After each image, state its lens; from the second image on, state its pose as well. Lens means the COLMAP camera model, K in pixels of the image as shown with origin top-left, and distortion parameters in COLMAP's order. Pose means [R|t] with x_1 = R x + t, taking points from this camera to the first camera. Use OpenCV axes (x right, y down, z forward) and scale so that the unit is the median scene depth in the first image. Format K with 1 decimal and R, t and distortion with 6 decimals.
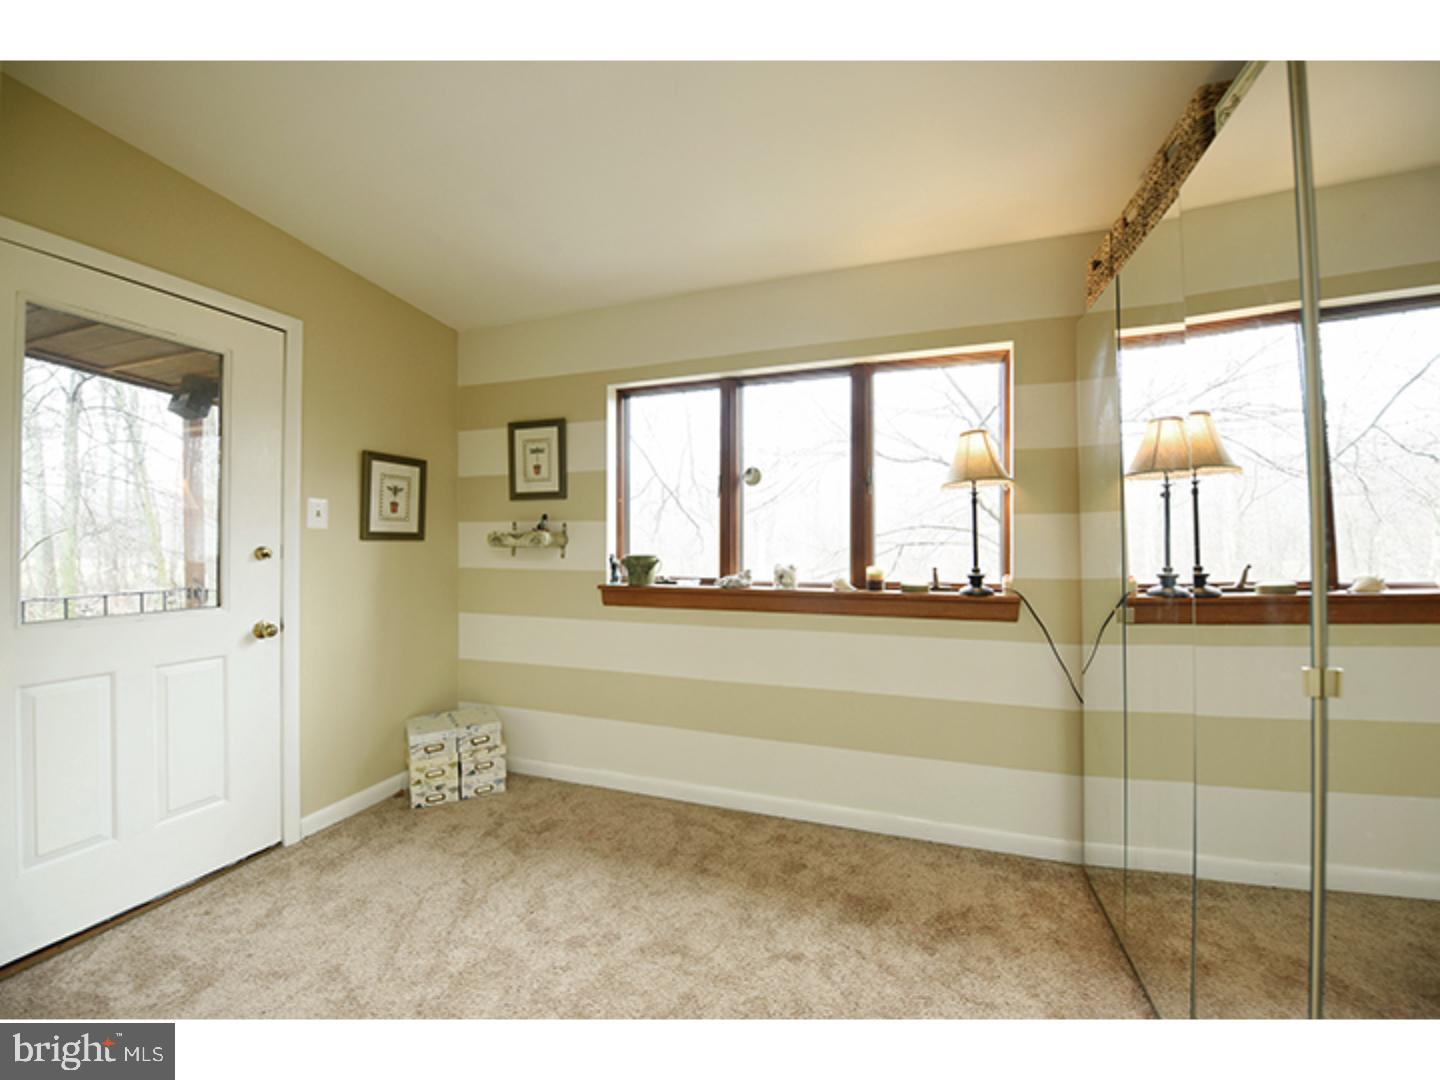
lens RADIAL K [[578.7, 0, 723.8], [0, 578.7, 550.3], [0, 0, 1]] dist [-0.016982, -0.002188]
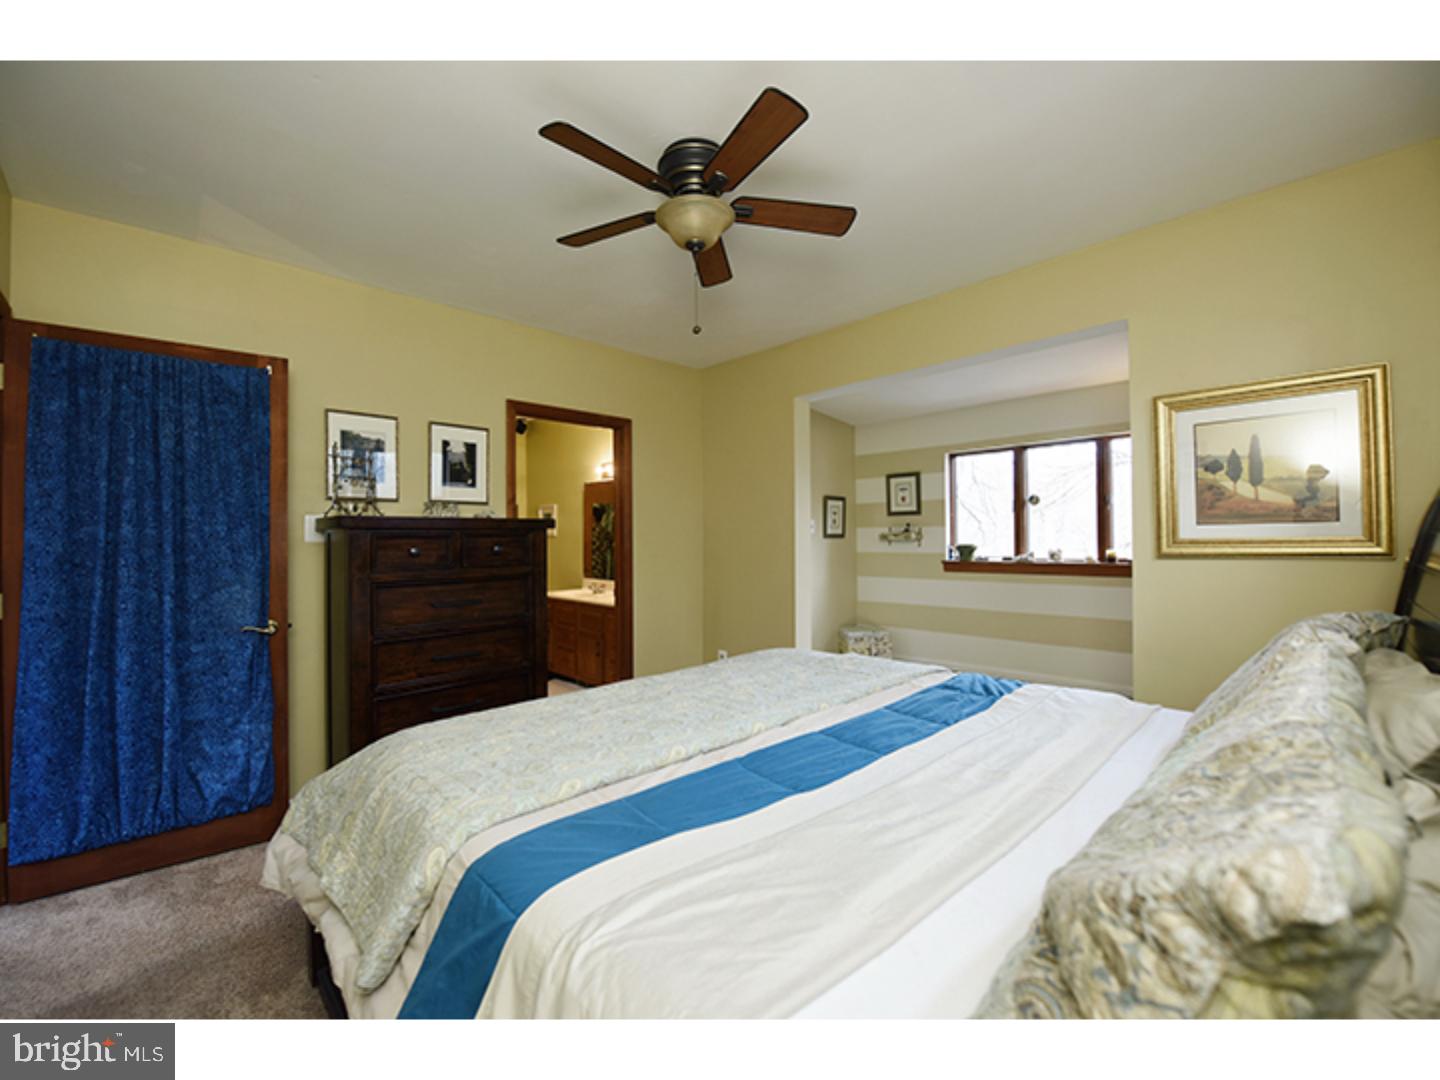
lens RADIAL K [[578.7, 0, 710.7], [0, 578.7, 537.2], [0, 0, 1]] dist [-0.016982, -0.002188]
pose [[0.895844, -0.012852, -0.444183, -0.055145], [0.008155, 0.999889, -0.012484, 0.001454], [0.444294, 0.007561, 0.895849, -1.003286]]
